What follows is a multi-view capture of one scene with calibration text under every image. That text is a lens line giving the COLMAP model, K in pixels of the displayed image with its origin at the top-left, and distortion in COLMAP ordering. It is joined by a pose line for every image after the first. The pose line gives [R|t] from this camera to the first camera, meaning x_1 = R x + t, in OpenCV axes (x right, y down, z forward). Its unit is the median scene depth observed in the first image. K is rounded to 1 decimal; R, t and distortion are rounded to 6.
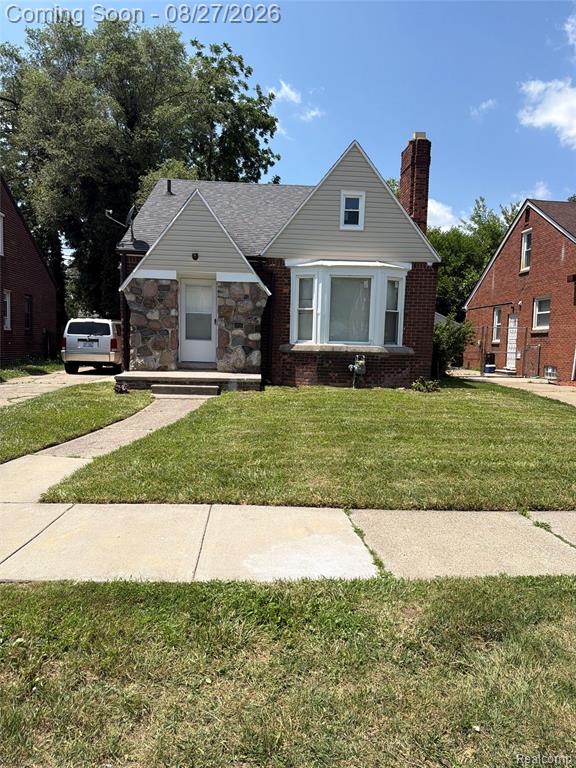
lens RADIAL K [[531.2, 0, 288.0], [0, 531.2, 384.0], [0, 0, 1]] dist [0.176786, -0.342684]
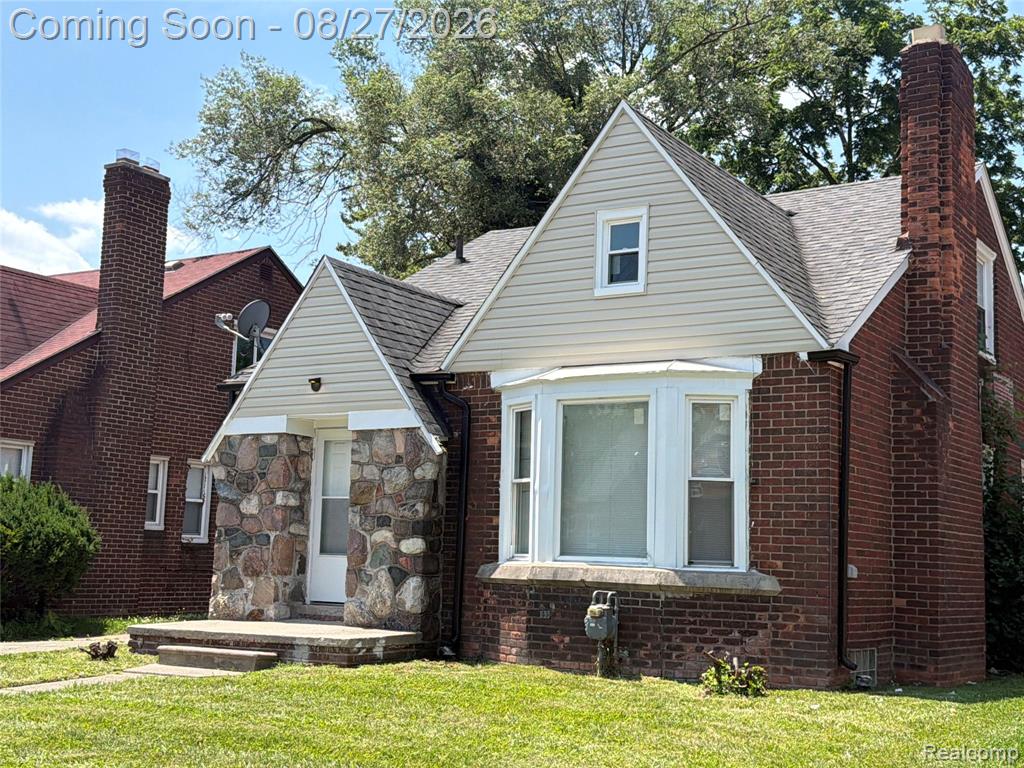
lens RADIAL K [[1284.7, 0, 512.0], [0, 1284.7, 384.0], [0, 0, 1]] dist [0.139909, 0.008165]
pose [[0.818756, -0.078872, -0.568698, 0.626290], [-0.054289, 0.975446, -0.213444, 0.004771], [0.571569, 0.205632, 0.794370, 0.159296]]
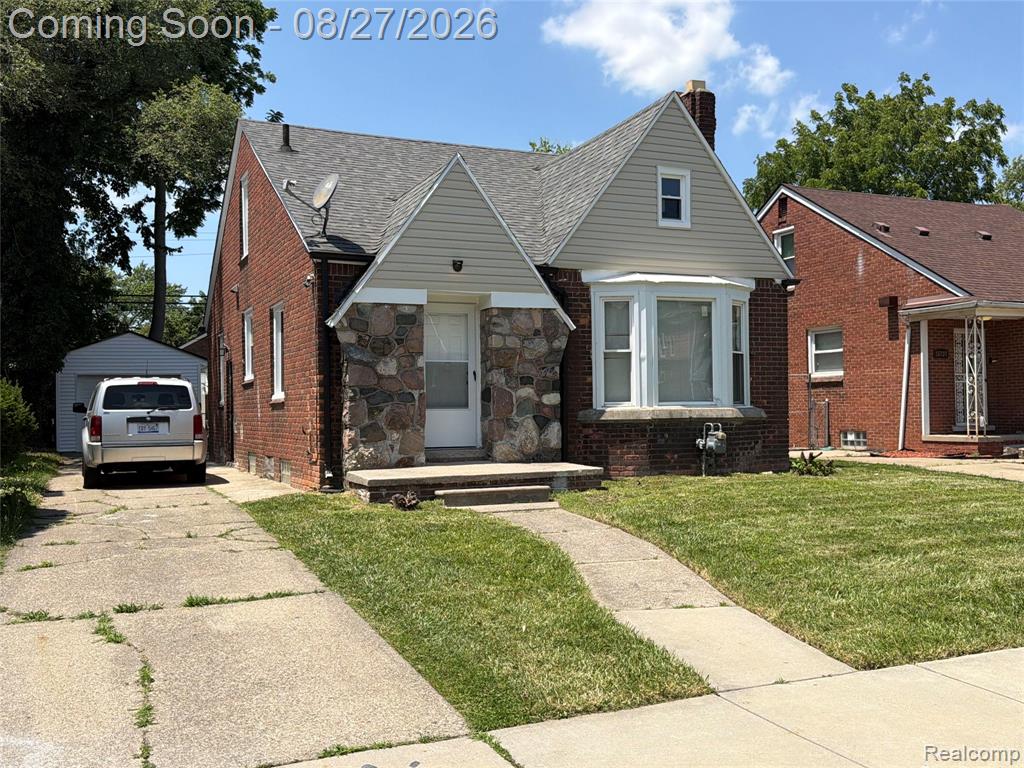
lens RADIAL K [[975.5, 0, 512.0], [0, 975.5, 384.0], [0, 0, 1]] dist [0.115144, -0.001197]
pose [[0.933360, -0.028636, 0.357797, -0.483506], [0.064315, 0.994023, -0.088217, -0.012959], [-0.353132, 0.105350, 0.929623, 0.012385]]
